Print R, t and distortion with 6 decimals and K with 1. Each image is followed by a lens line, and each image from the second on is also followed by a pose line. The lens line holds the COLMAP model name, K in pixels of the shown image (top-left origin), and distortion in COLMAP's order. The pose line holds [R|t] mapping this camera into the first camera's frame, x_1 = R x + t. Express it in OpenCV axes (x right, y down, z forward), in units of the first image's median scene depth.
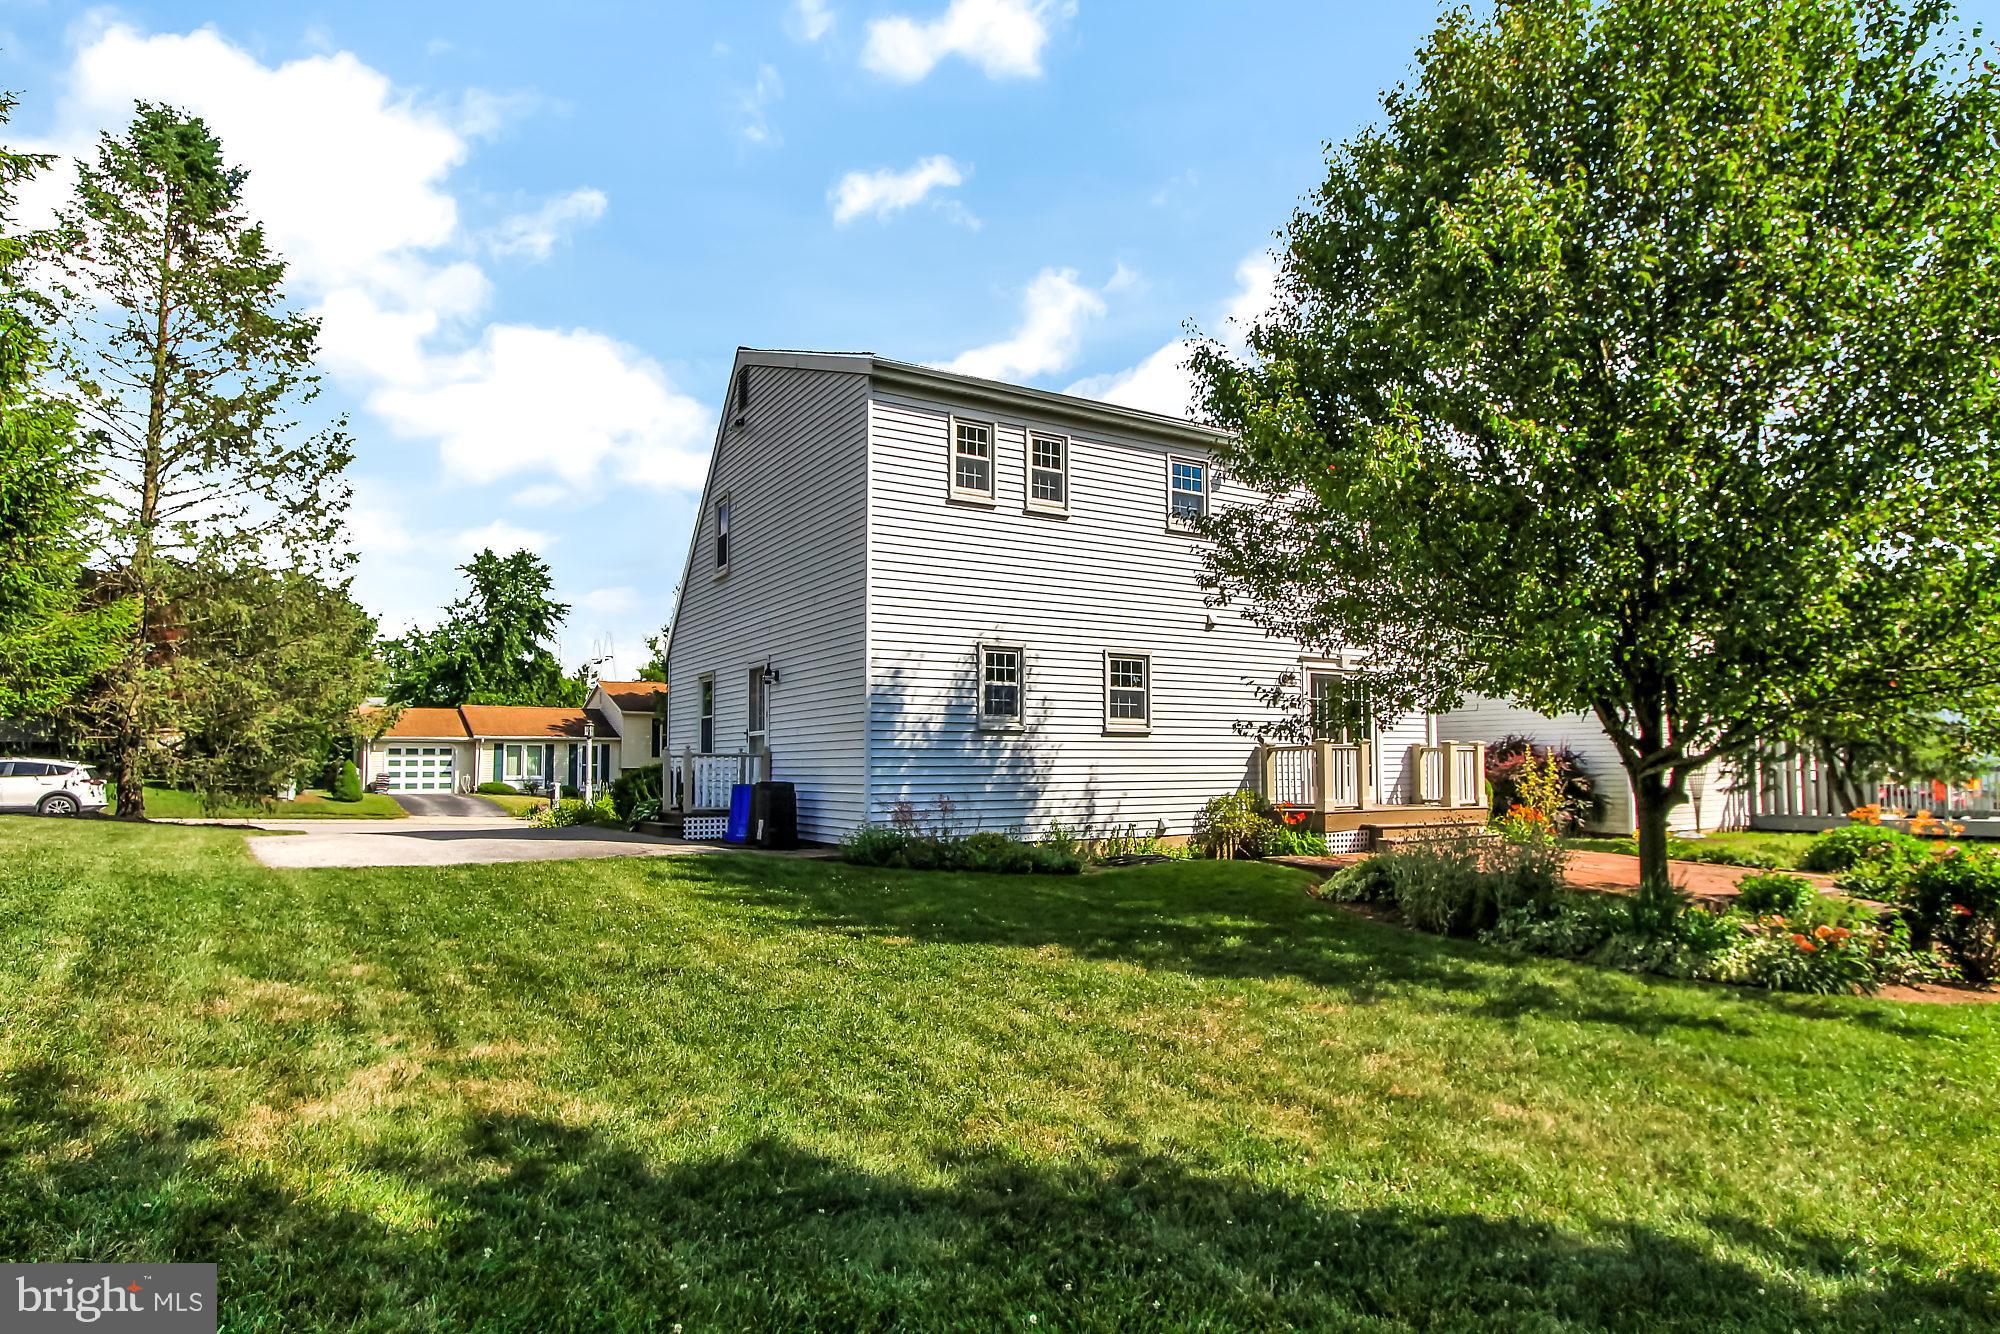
lens RADIAL K [[1149.9, 0, 1000.0], [0, 1149.9, 667.0], [0, 0, 1]] dist [-0.001892, -0.000170]
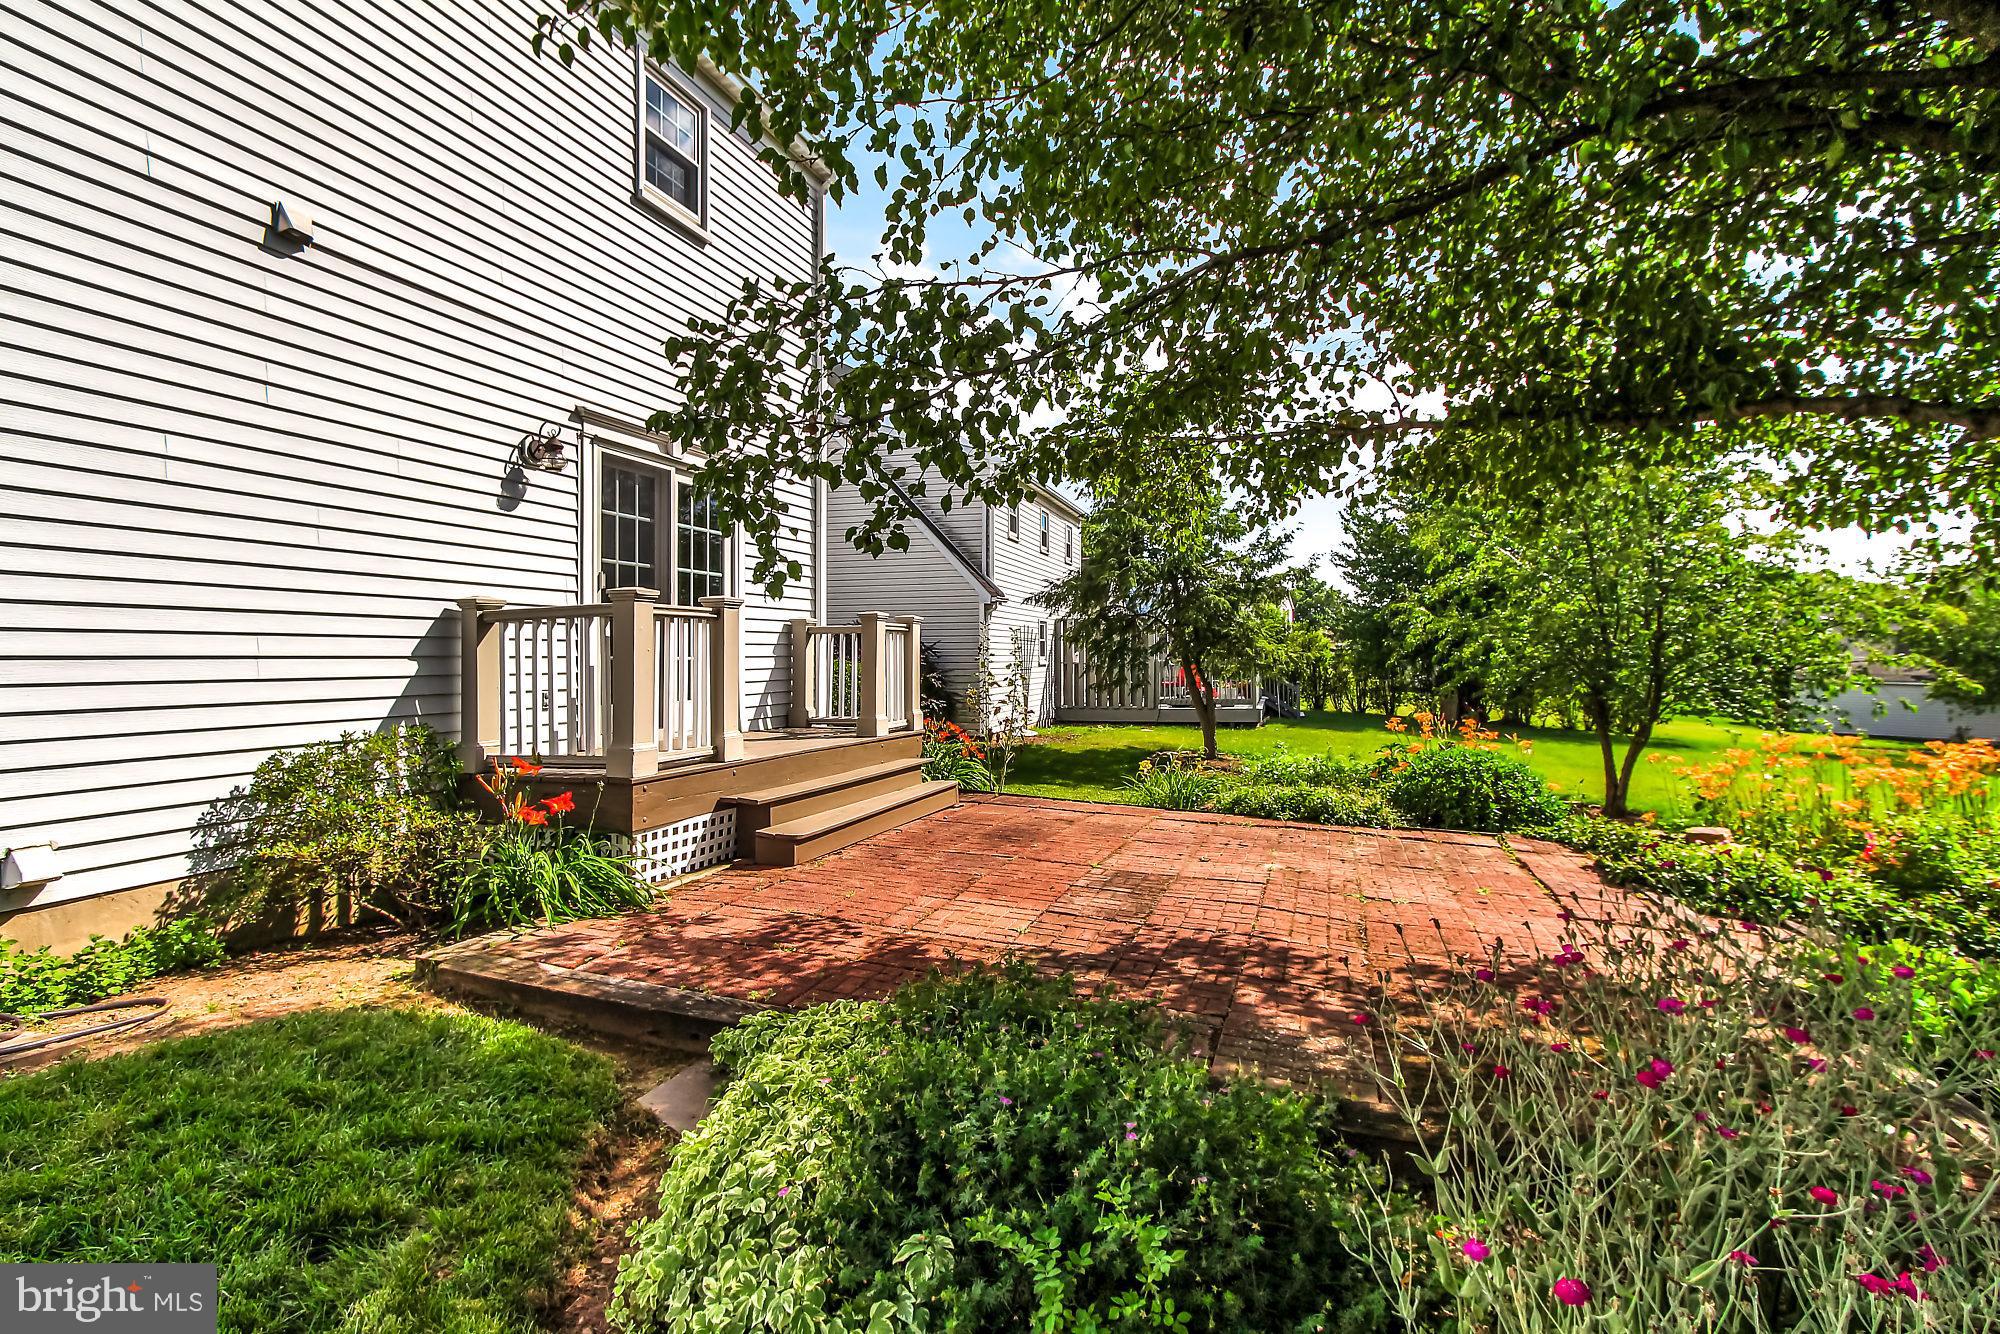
lens RADIAL K [[908.9, 0, 1000.0], [0, 908.9, 667.0], [0, 0, 1]] dist [0.000967, 0.000165]
pose [[0.781173, -0.003783, 0.624303, 0.178889], [-0.056265, 0.995486, 0.076434, 0.055412], [-0.621774, -0.094834, 0.777434, 0.653033]]
